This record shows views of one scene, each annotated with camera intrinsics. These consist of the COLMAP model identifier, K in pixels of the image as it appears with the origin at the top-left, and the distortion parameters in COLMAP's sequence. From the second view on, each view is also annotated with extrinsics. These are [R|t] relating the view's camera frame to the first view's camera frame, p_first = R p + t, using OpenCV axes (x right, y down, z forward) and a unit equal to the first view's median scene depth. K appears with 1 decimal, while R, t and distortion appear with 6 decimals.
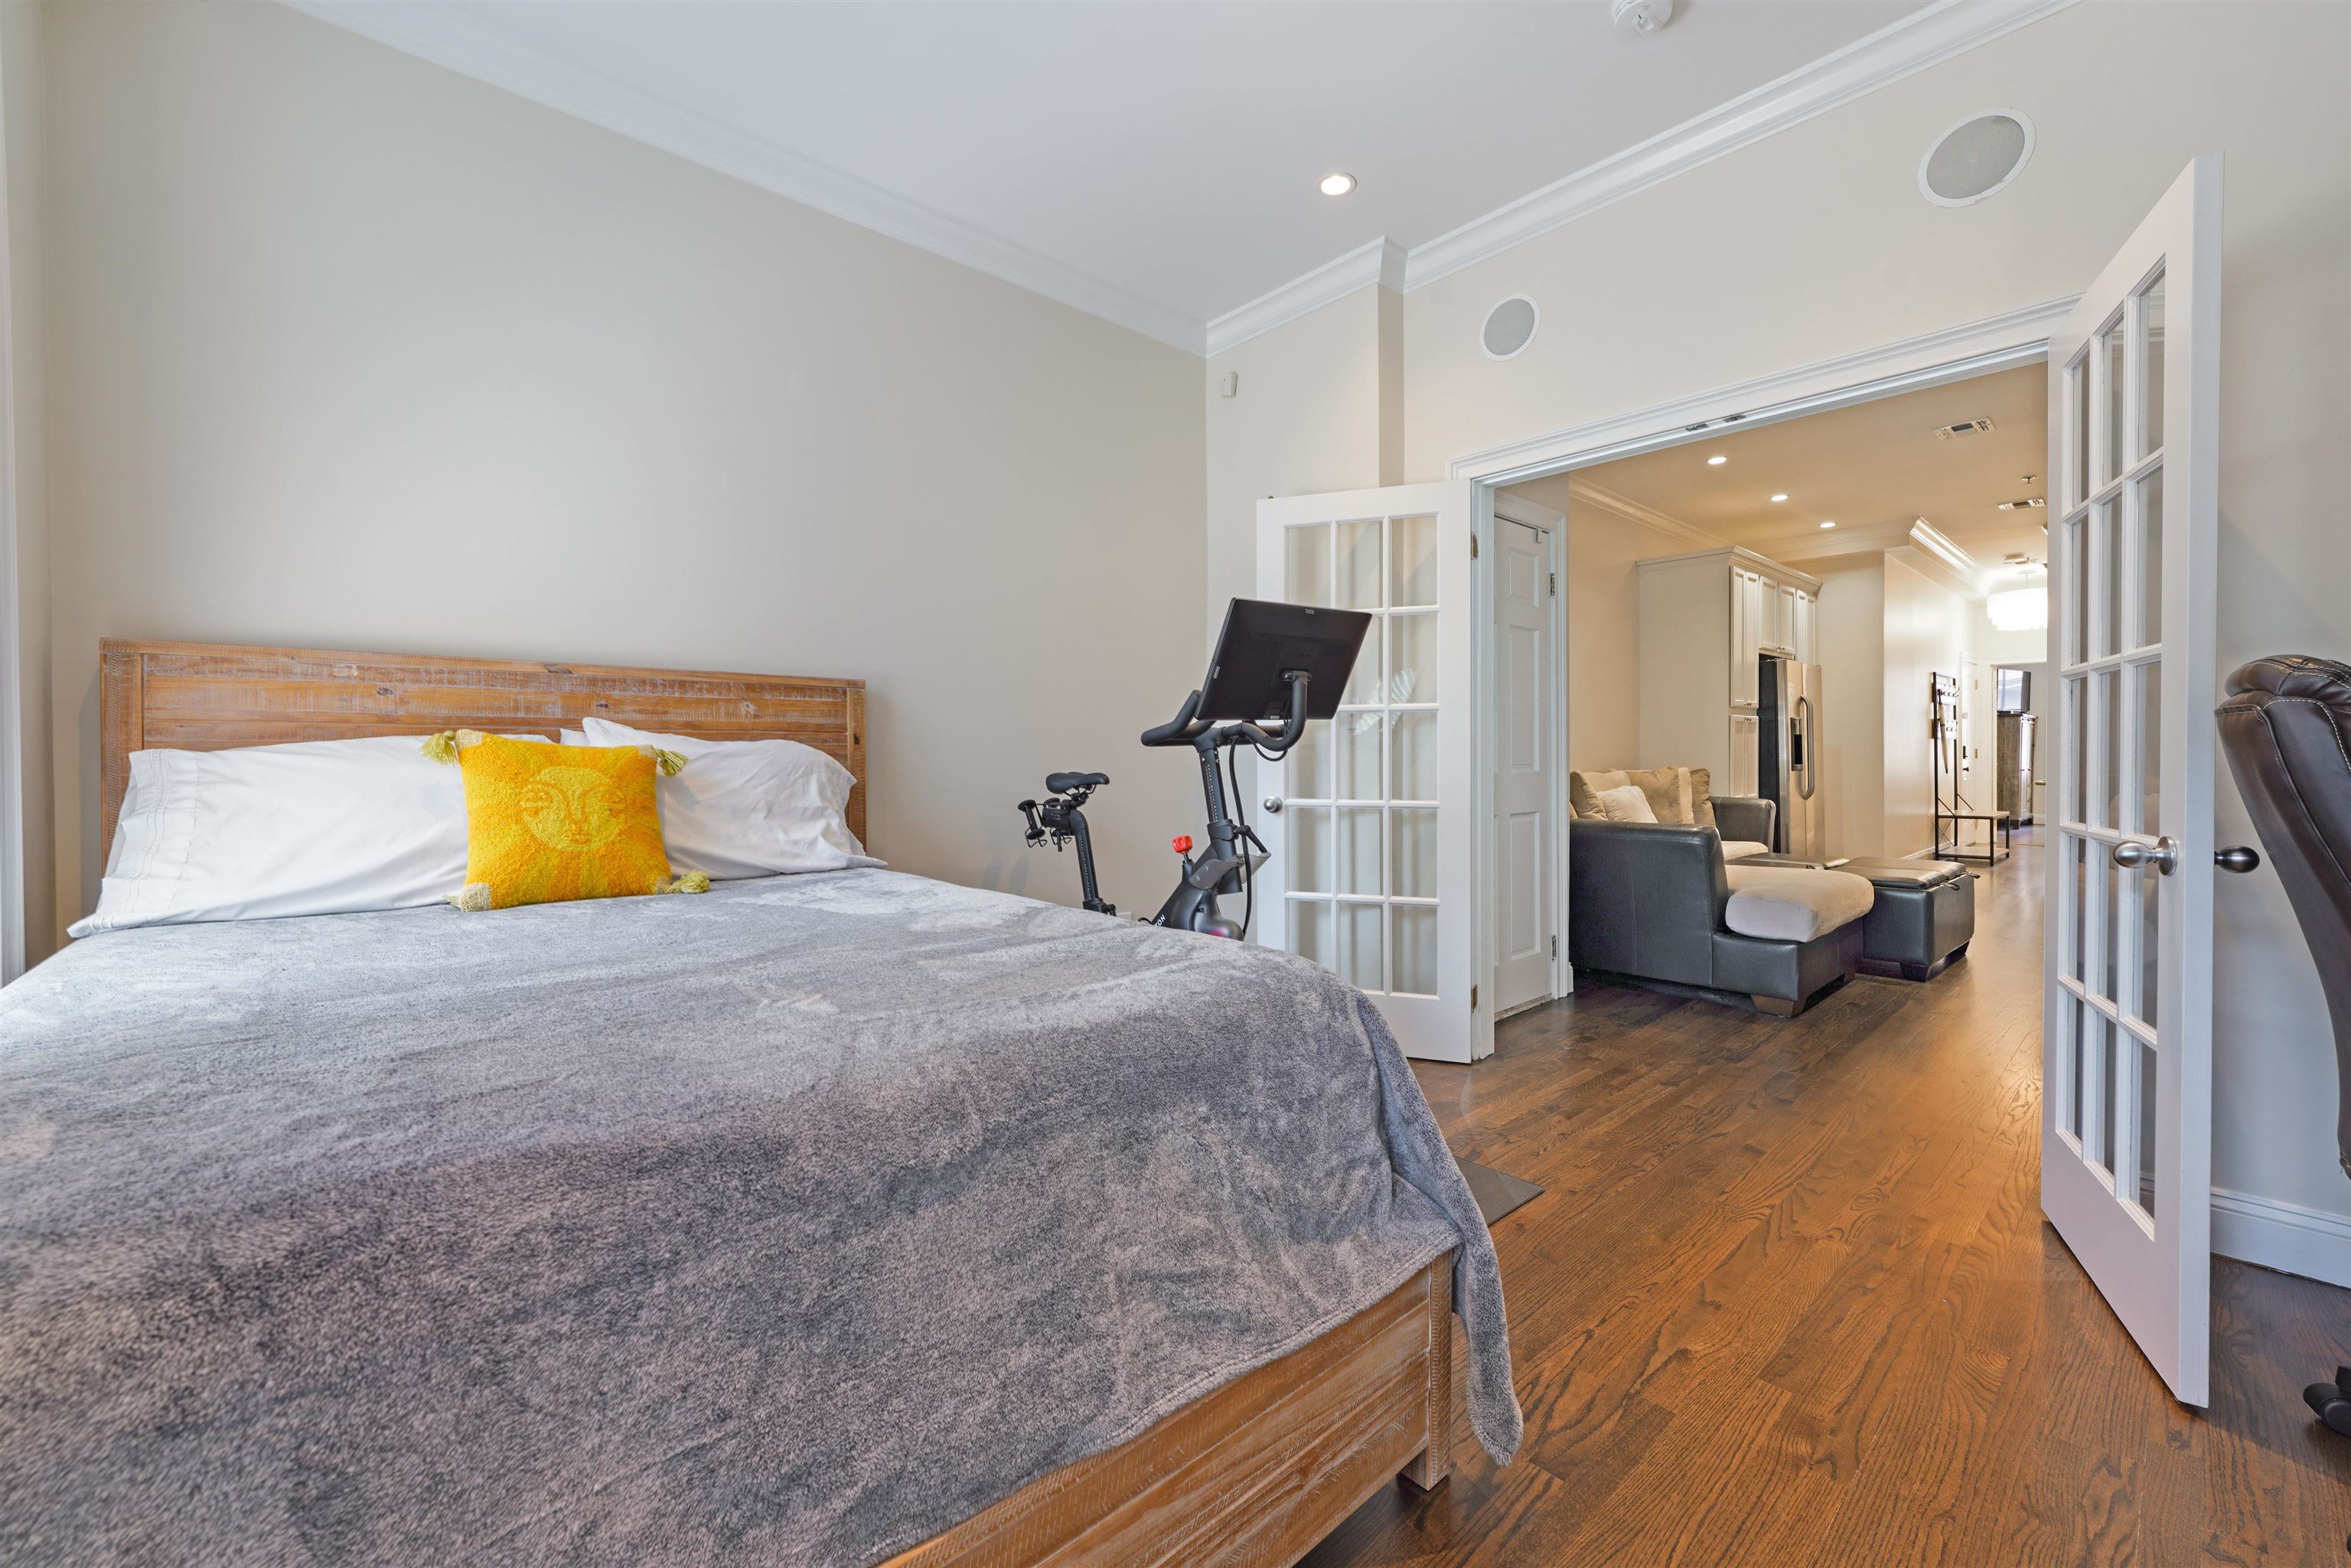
lens RADIAL K [[945.7, 0, 1176.4], [0, 945.7, 758.8], [0, 0, 1]] dist [-0.014757, 0.002987]
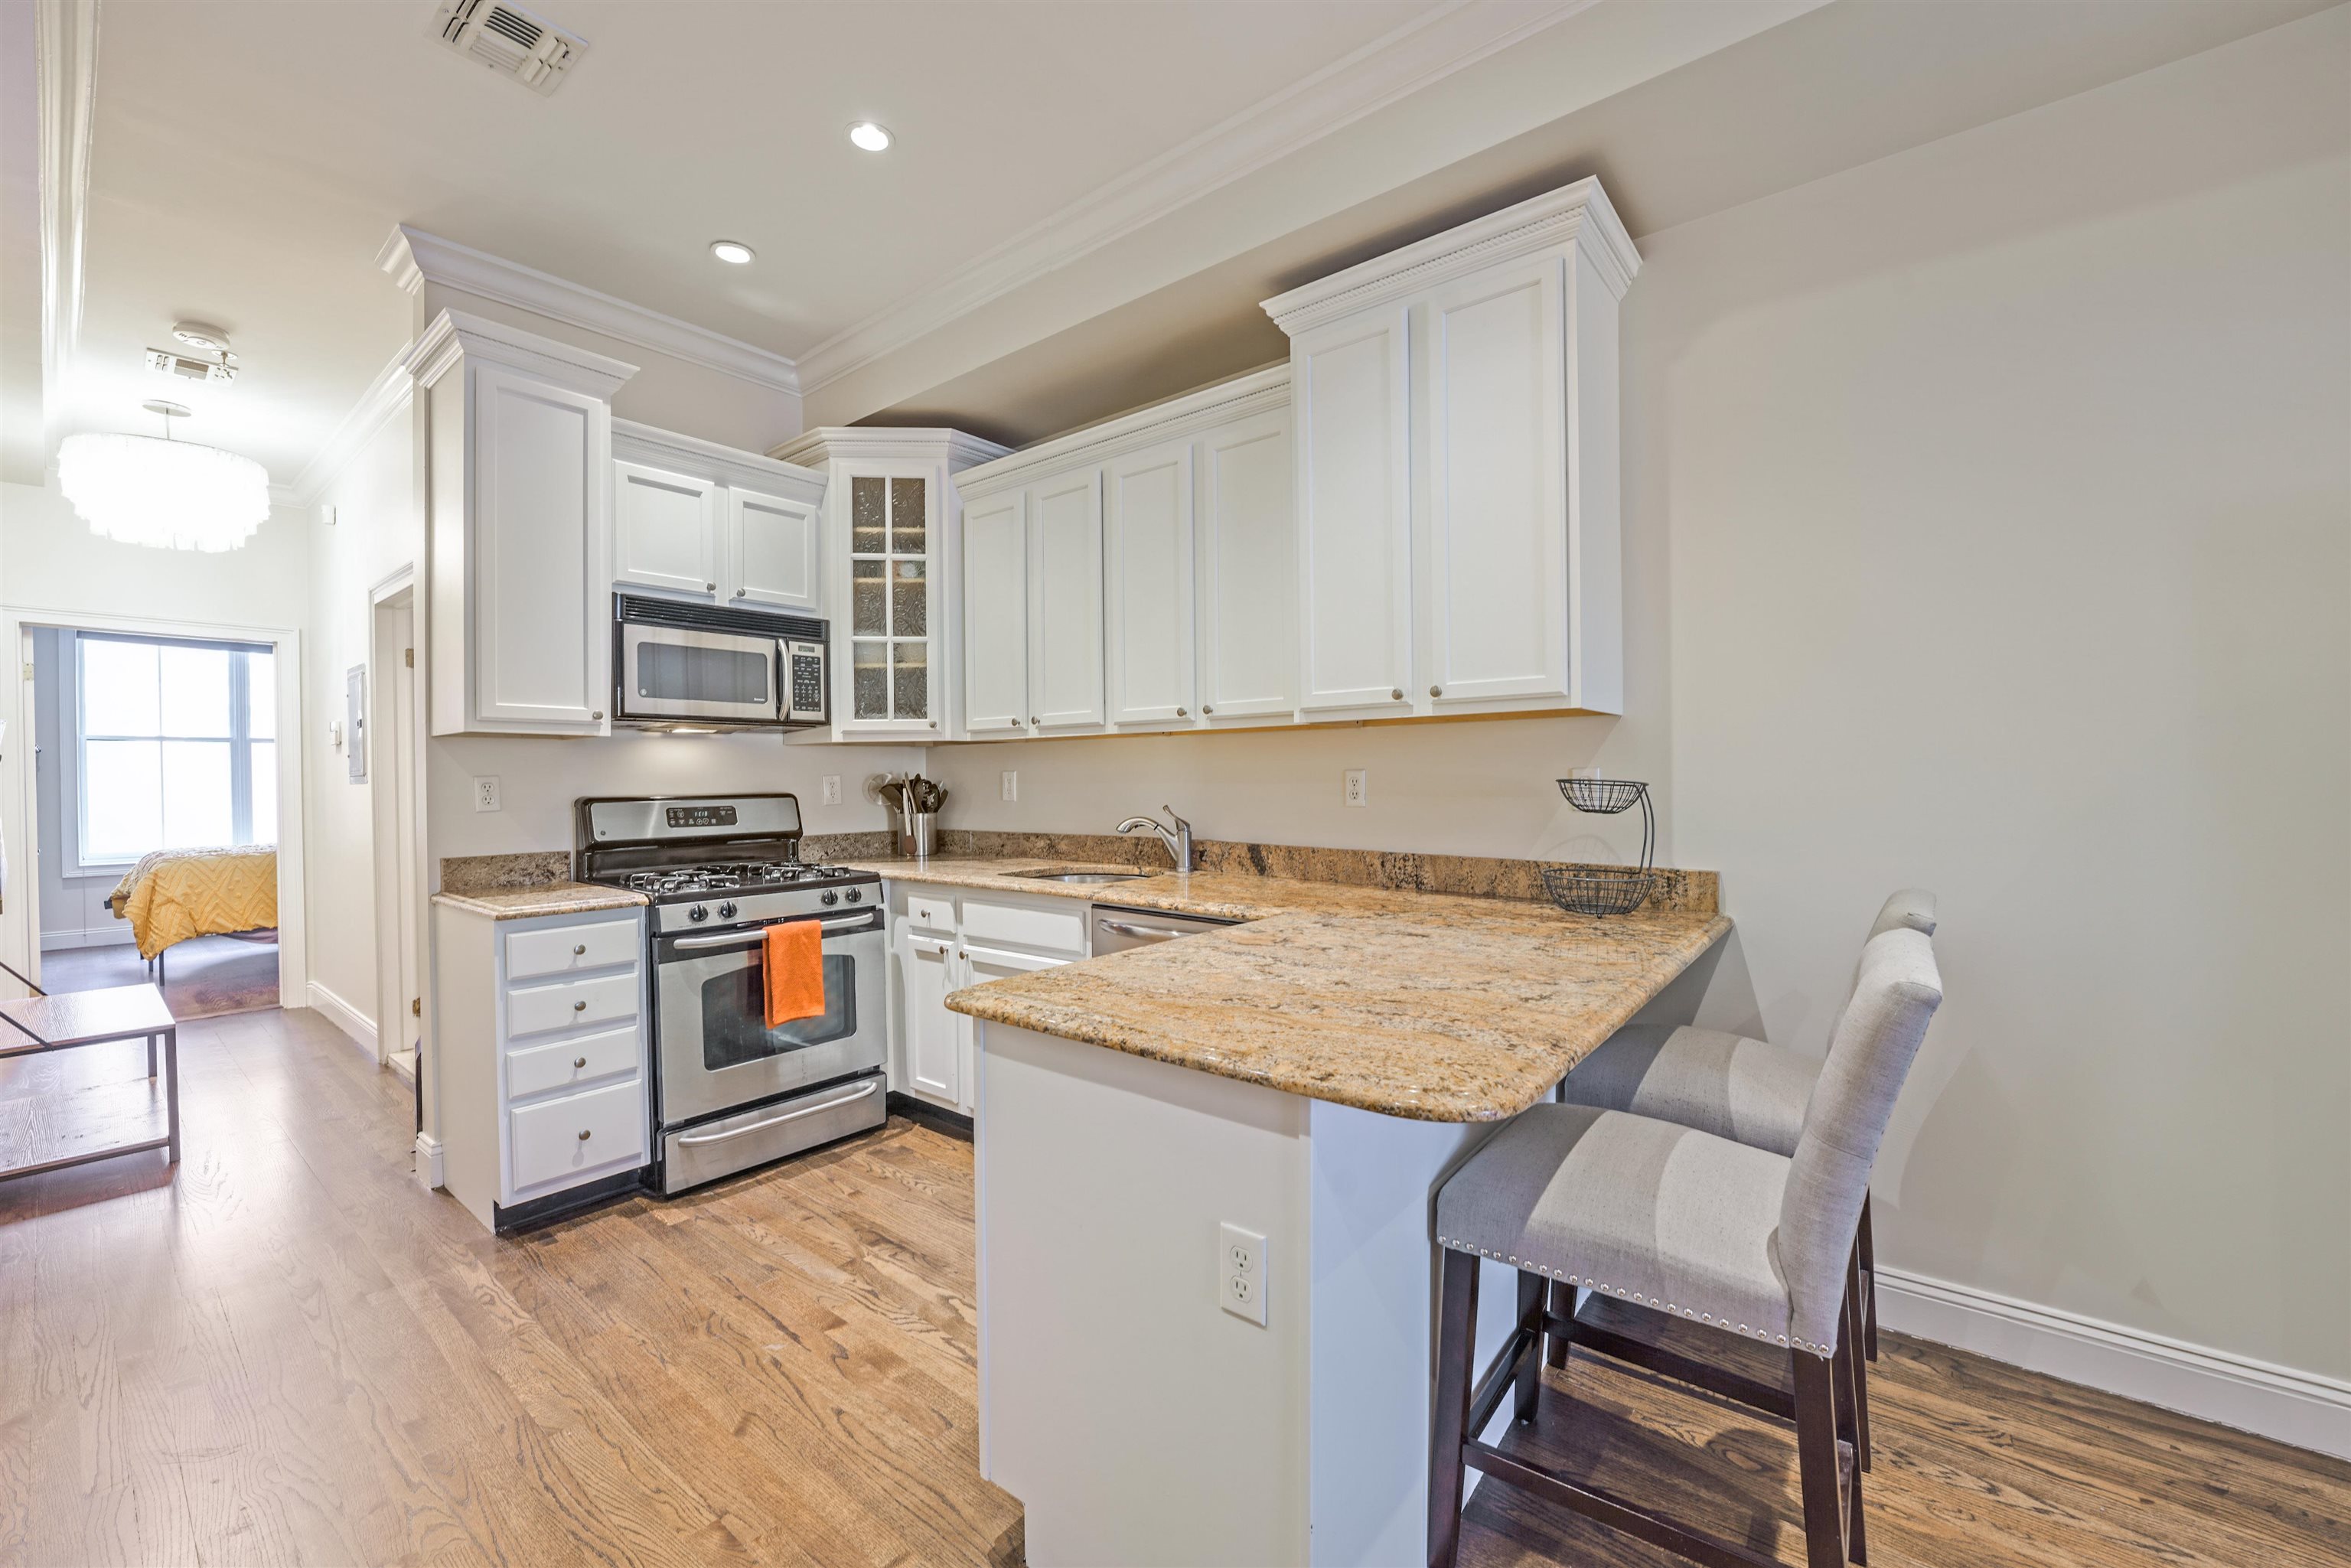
lens RADIAL K [[947.4, 0, 1182.7], [0, 947.4, 777.7], [0, 0, 1]] dist [-0.015078, -0.000142]
pose [[-0.154154, 0.003955, 0.988039, 0.533454], [0.018041, 0.999837, -0.001187, -0.028788], [-0.987882, 0.017643, -0.154201, 0.775738]]
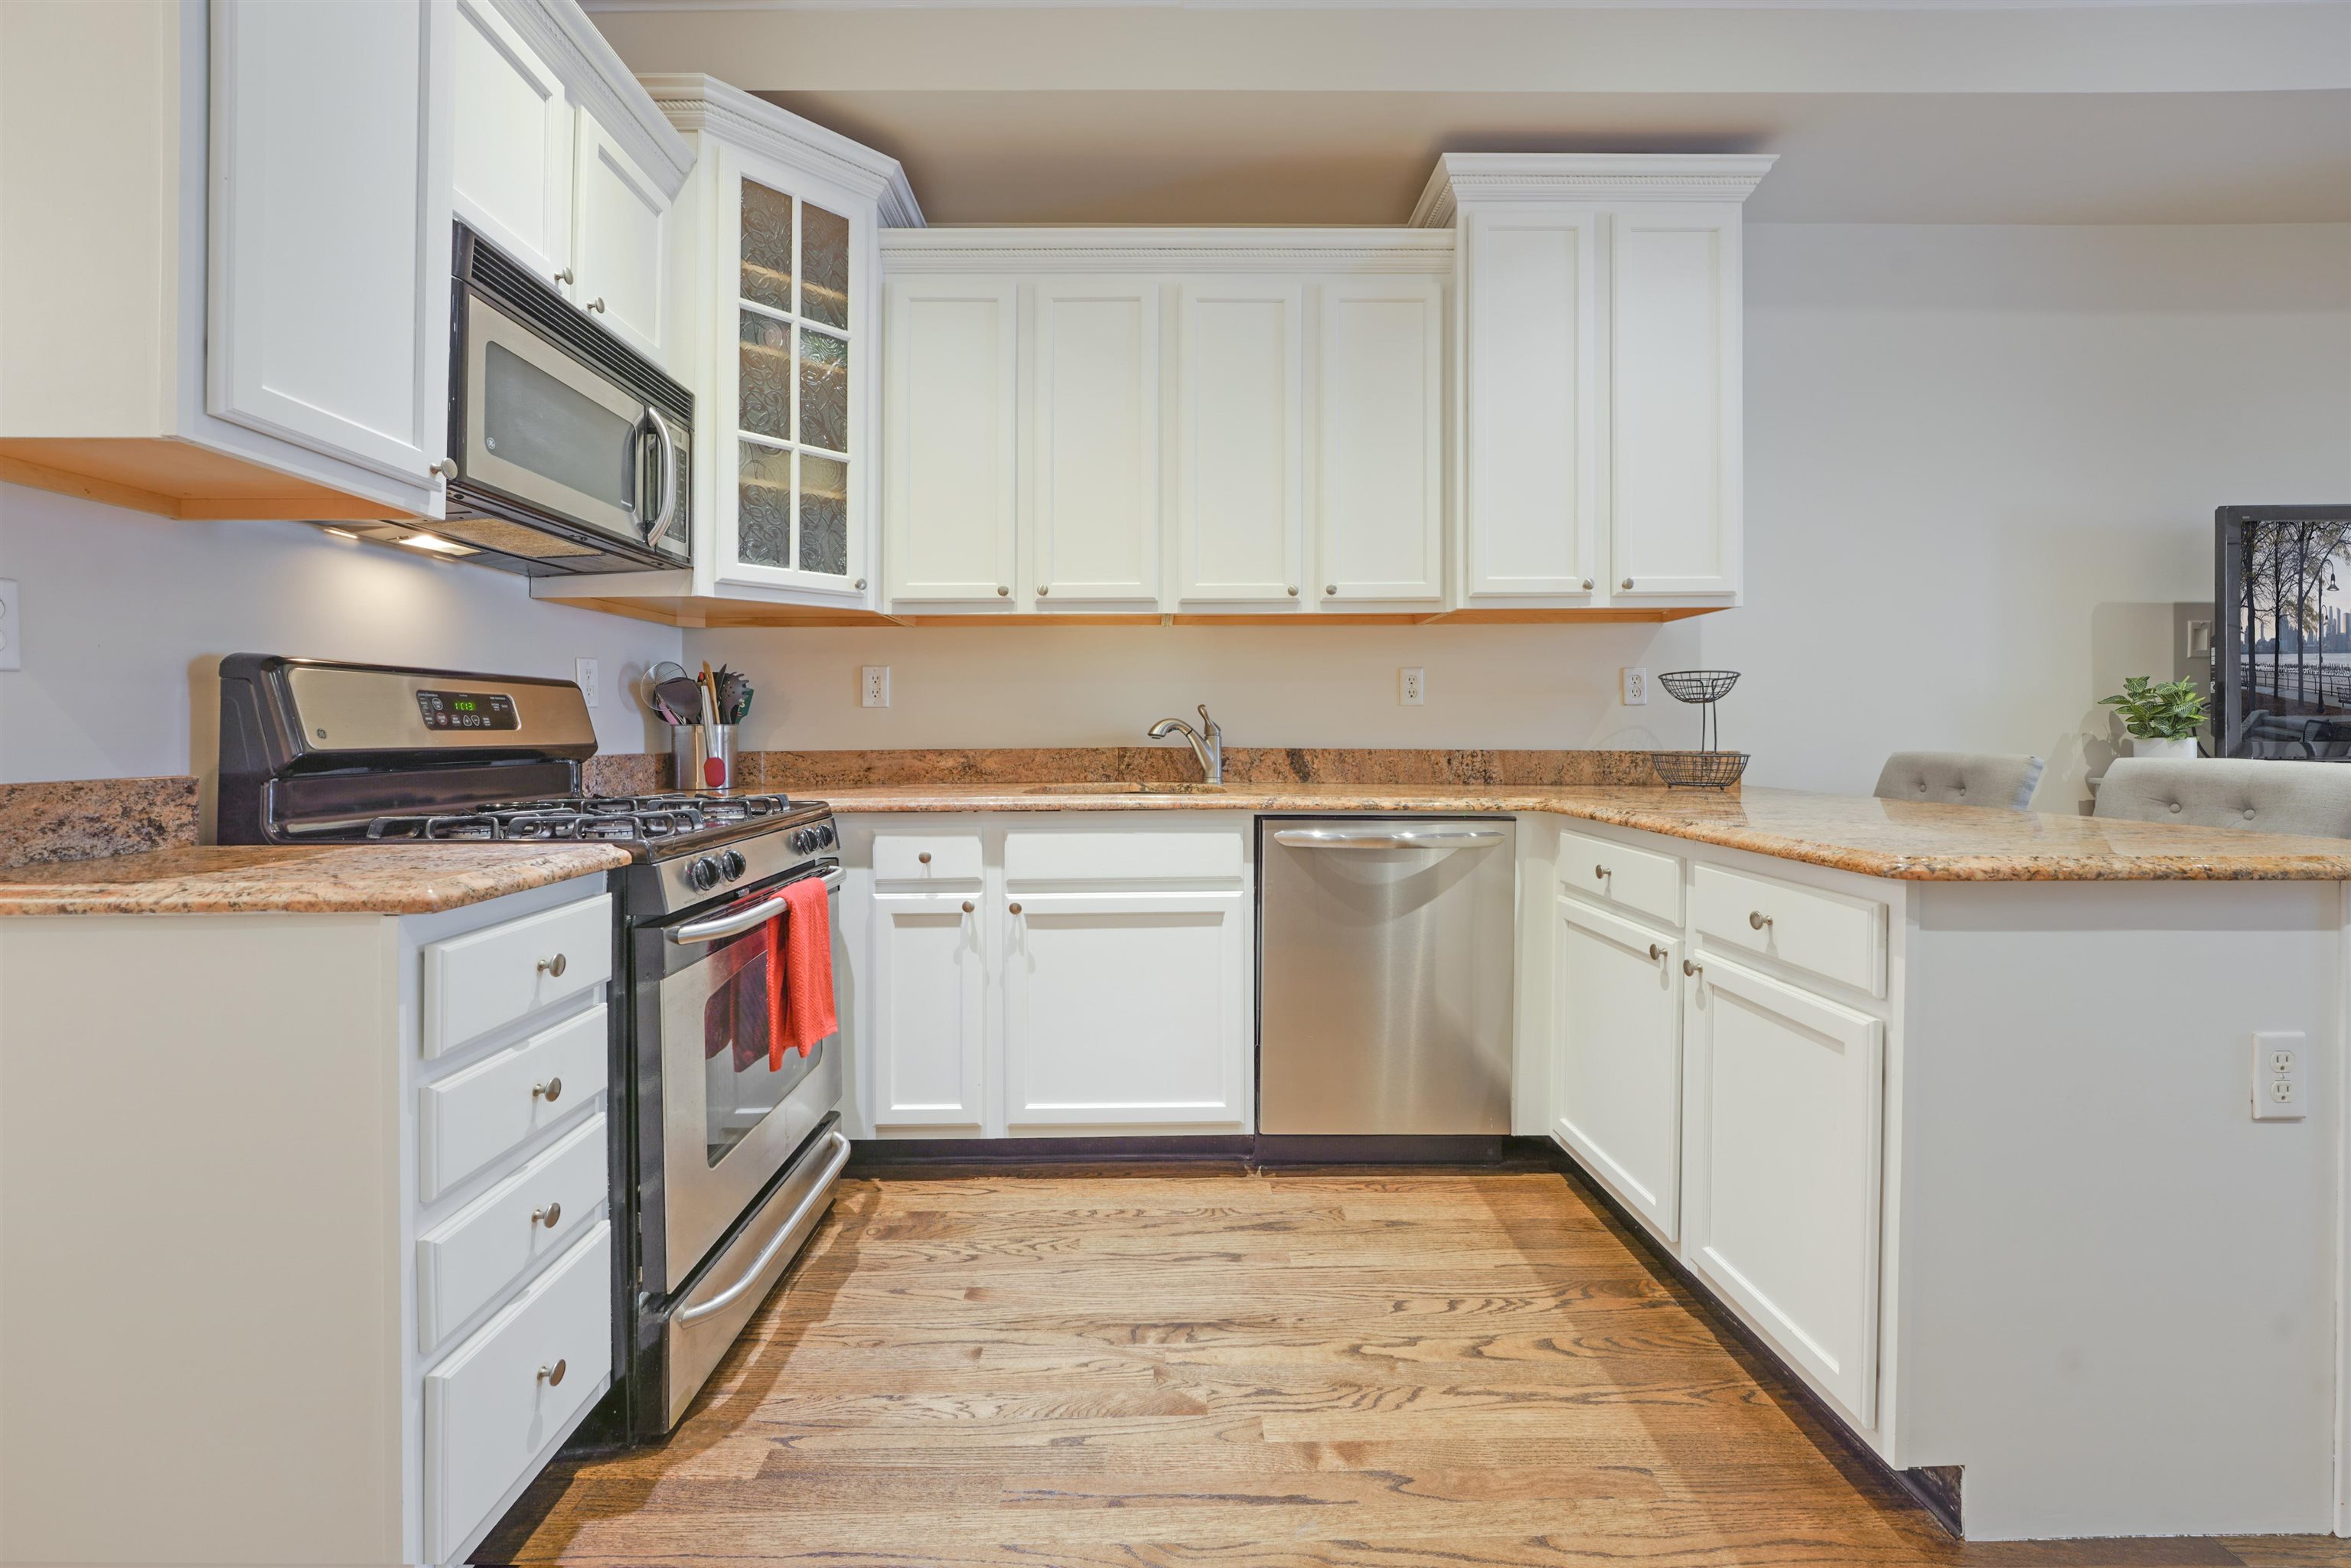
lens RADIAL K [[935.6, 0, 1181.4], [0, 935.6, 725.4], [0, 0, 1]] dist [-0.001004, -0.012061]
pose [[-0.753022, 0.013989, 0.657847, 0.728365], [0.014553, 0.999883, -0.004604, -0.007747], [-0.657834, 0.006107, -0.753138, 0.991548]]
